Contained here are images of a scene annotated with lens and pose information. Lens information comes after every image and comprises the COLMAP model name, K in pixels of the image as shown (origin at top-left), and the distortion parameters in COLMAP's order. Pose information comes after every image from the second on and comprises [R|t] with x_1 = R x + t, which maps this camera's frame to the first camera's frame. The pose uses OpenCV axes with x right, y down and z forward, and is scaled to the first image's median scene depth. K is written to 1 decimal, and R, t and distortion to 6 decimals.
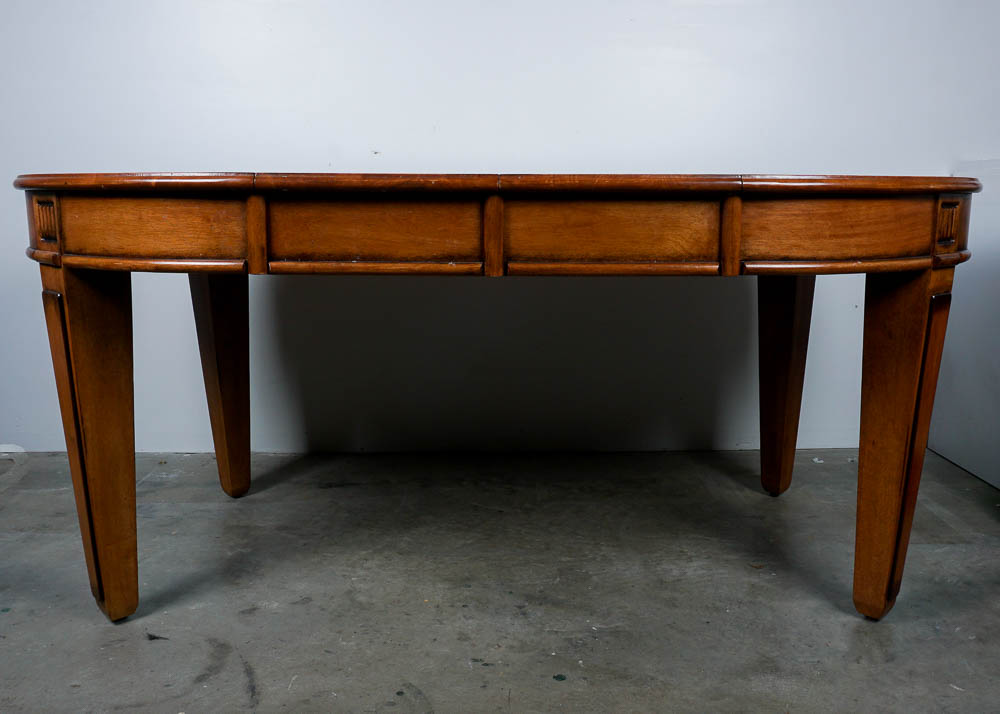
lens RADIAL K [[928.1, 0, 500.0], [0, 928.1, 357.0], [0, 0, 1]] dist [-0.011901, -0.003549]
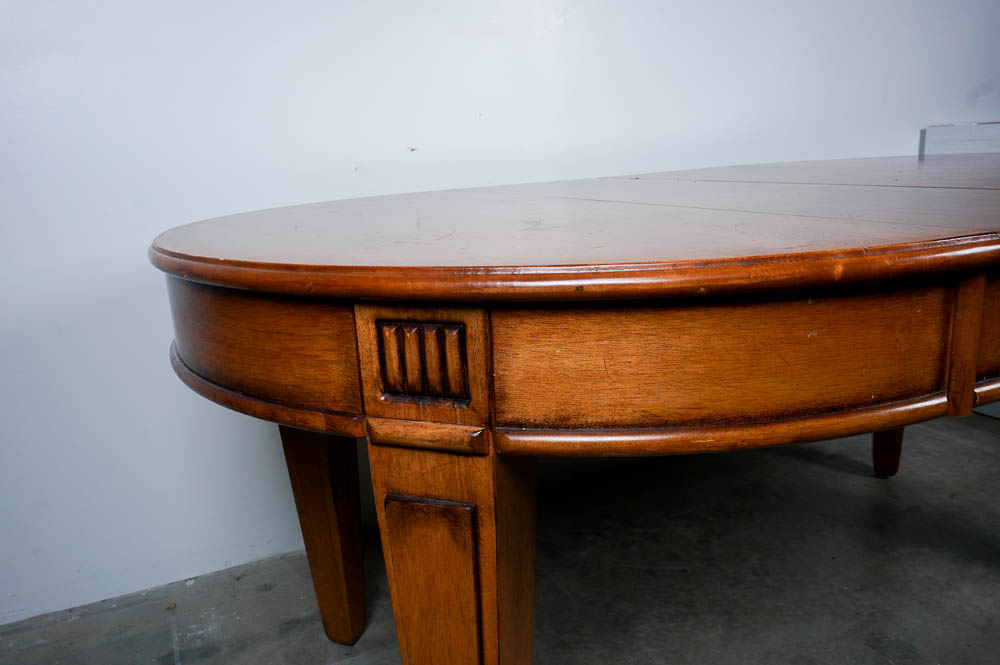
lens RADIAL K [[794.8, 0, 500.0], [0, 794.8, 332.5], [0, 0, 1]] dist [-0.016148, 0.004241]
pose [[0.904202, -0.148580, 0.400429, -0.555245], [0.130150, 0.988803, 0.073008, -0.167623], [-0.406792, -0.013898, 0.913415, 0.560586]]
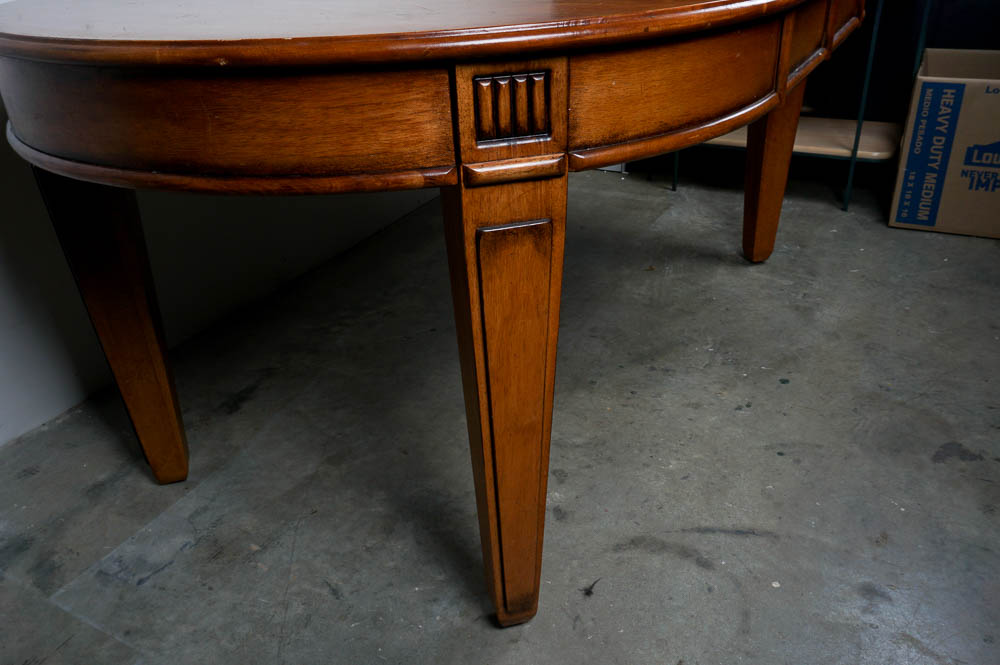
lens RADIAL K [[838.8, 0, 500.0], [0, 838.8, 332.5], [0, 0, 1]] dist [-0.013096, -0.000377]
pose [[0.473549, -0.427569, 0.770023, -0.864047], [0.202903, 0.903707, 0.377019, -0.197400], [-0.857078, -0.022297, 0.514705, 0.668028]]
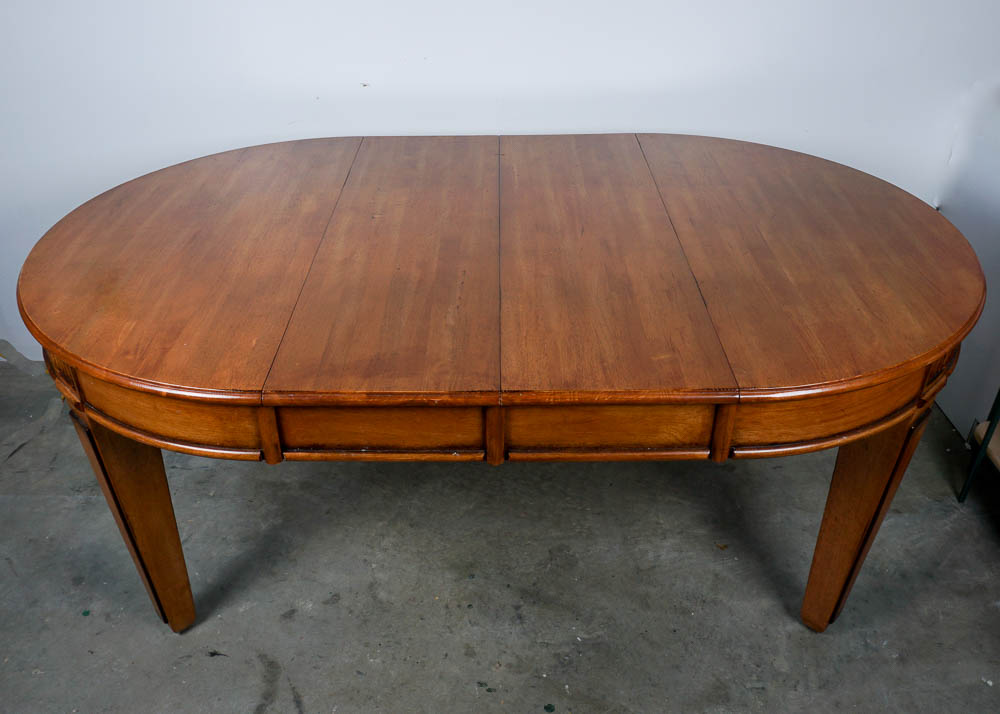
lens RADIAL K [[875.8, 0, 475.5], [0, 875.8, 369.1], [0, 0, 1]] dist [-0.013541, -0.006052]
pose [[0.999800, -0.006829, -0.018819, -0.008093], [0.013717, 0.918360, 0.395509, -0.473129], [0.014581, -0.395688, 0.918269, 0.099099]]
